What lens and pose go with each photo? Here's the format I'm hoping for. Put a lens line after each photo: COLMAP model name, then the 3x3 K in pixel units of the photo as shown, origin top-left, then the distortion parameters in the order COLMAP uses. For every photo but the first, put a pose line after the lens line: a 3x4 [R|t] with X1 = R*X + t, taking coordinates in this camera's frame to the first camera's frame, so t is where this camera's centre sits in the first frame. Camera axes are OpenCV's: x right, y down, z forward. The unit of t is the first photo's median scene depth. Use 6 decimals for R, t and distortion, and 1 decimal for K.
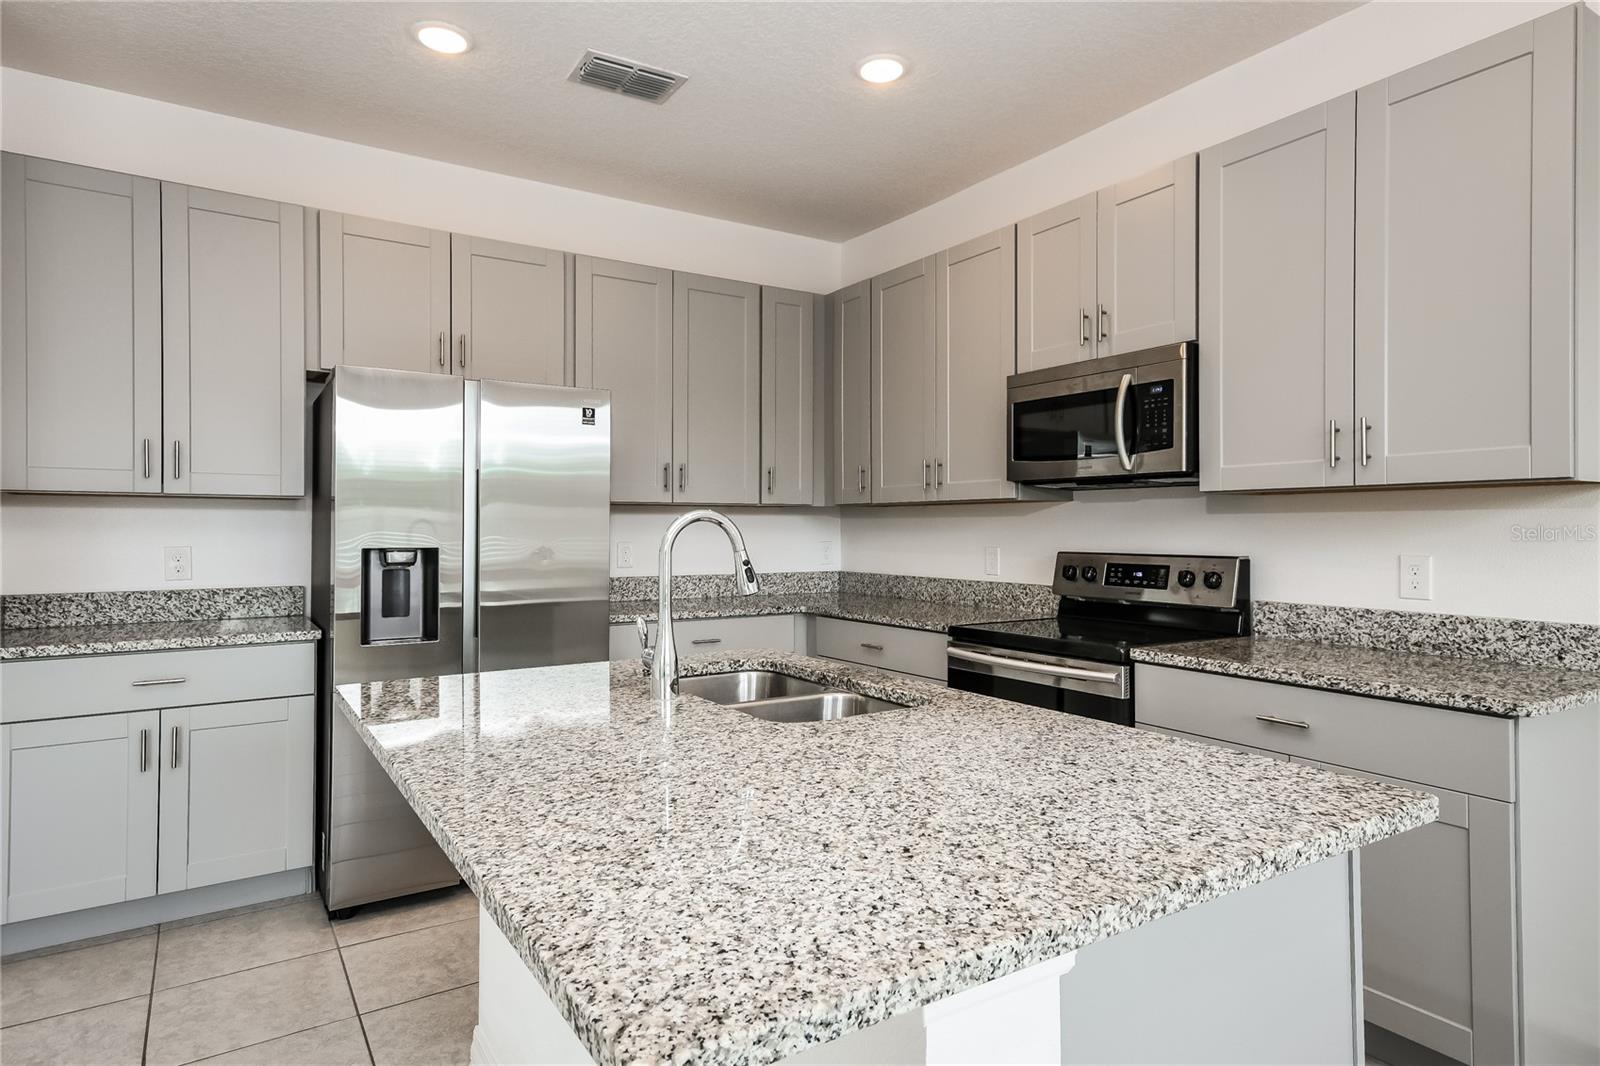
lens RADIAL K [[916.0, 0, 797.9], [0, 916.0, 534.6], [0, 0, 1]] dist [0.031309, 0.000187]
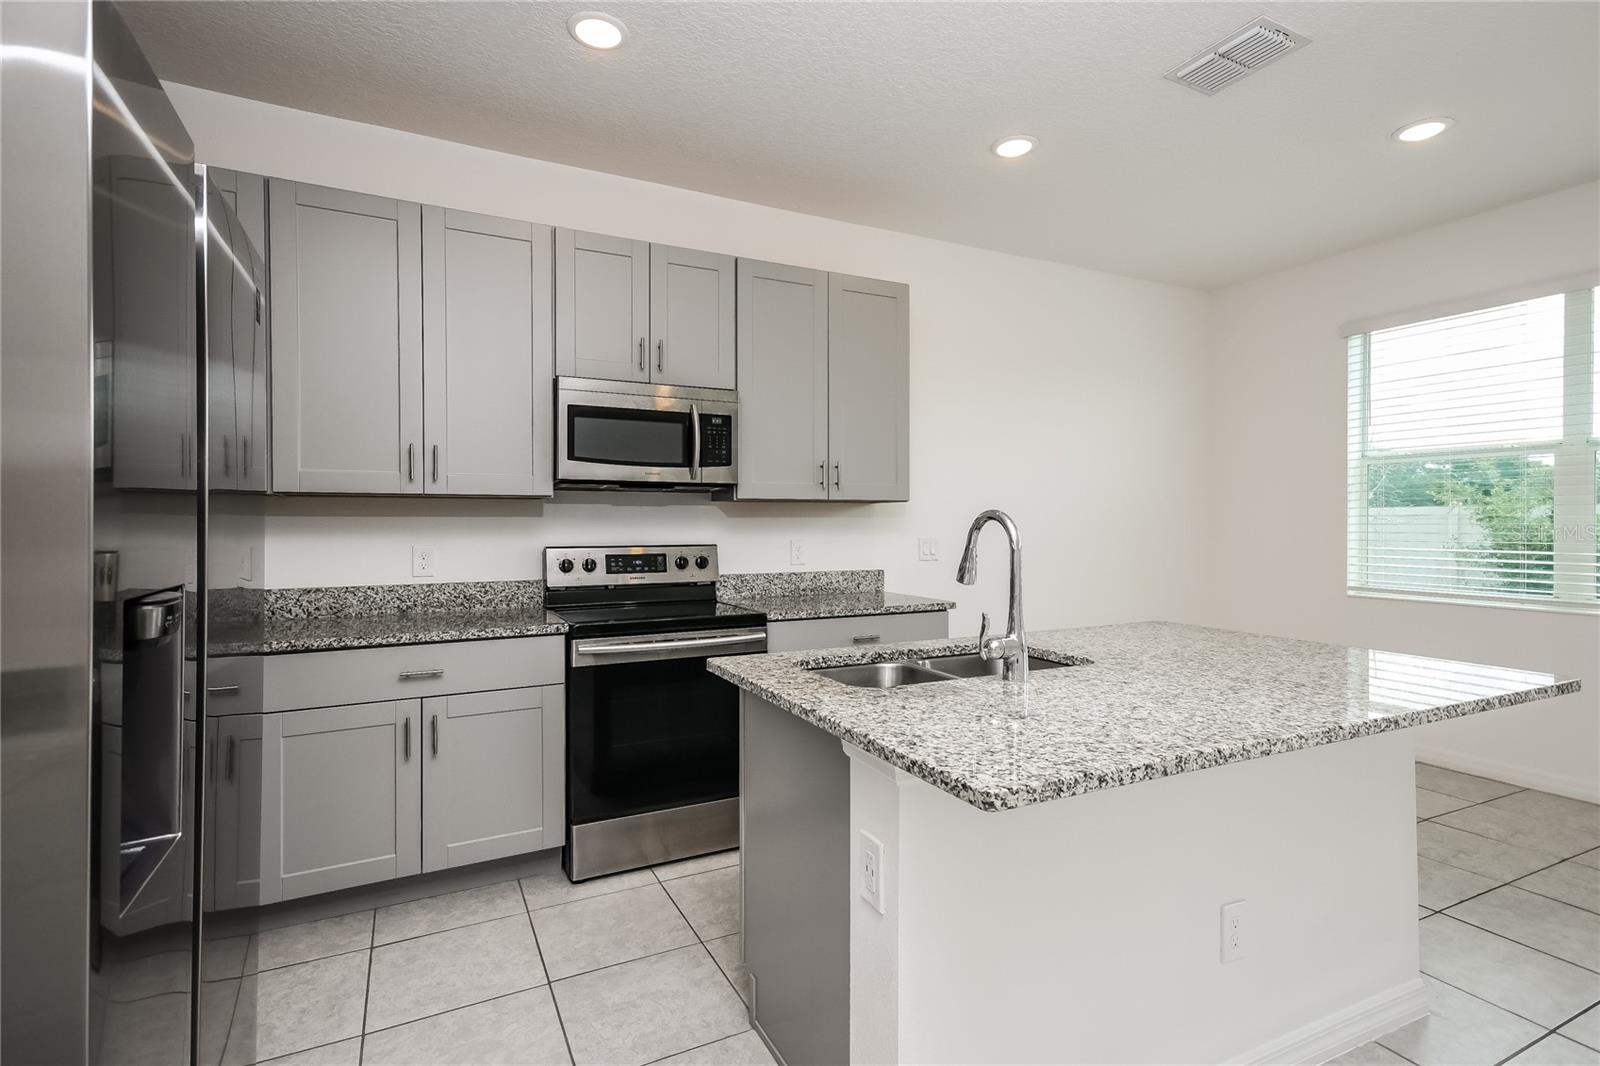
lens RADIAL K [[778.1, 0, 796.5], [0, 778.1, 533.0], [0, 0, 1]] dist [-0.002275, -0.000548]
pose [[0.115329, -0.013672, 0.993233, -0.782176], [0.010428, 0.999867, 0.012552, -0.008696], [-0.993273, 0.008910, 0.115457, 0.821872]]
